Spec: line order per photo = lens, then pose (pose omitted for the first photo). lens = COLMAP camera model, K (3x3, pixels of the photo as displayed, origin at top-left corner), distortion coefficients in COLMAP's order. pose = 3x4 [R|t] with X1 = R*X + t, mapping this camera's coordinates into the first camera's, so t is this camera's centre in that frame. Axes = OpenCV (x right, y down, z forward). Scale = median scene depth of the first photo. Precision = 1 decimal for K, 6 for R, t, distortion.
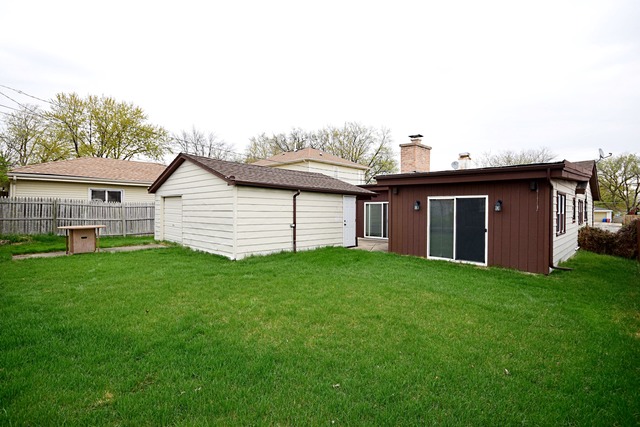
lens RADIAL K [[312.7, 0, 323.2], [0, 312.7, 211.0], [0, 0, 1]] dist [0.003806, -0.002909]
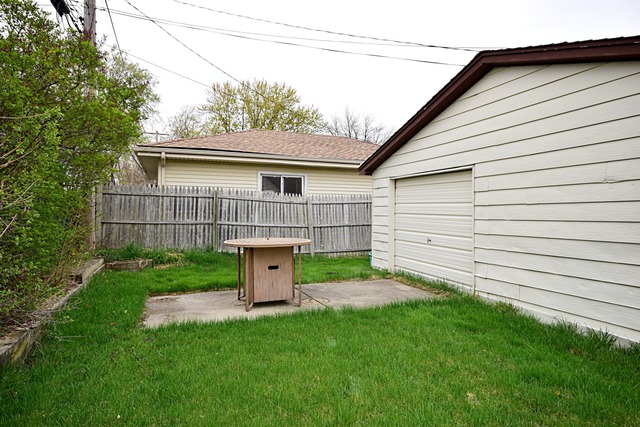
lens RADIAL K [[404.2, 0, 318.3], [0, 404.2, 213.2], [0, 0, 1]] dist [0.011424, 0.001296]
pose [[0.902614, 0.001395, -0.430448, -0.341367], [-0.004300, 0.999974, -0.005776, 0.009984], [0.430428, 0.007064, 0.902597, 0.383008]]
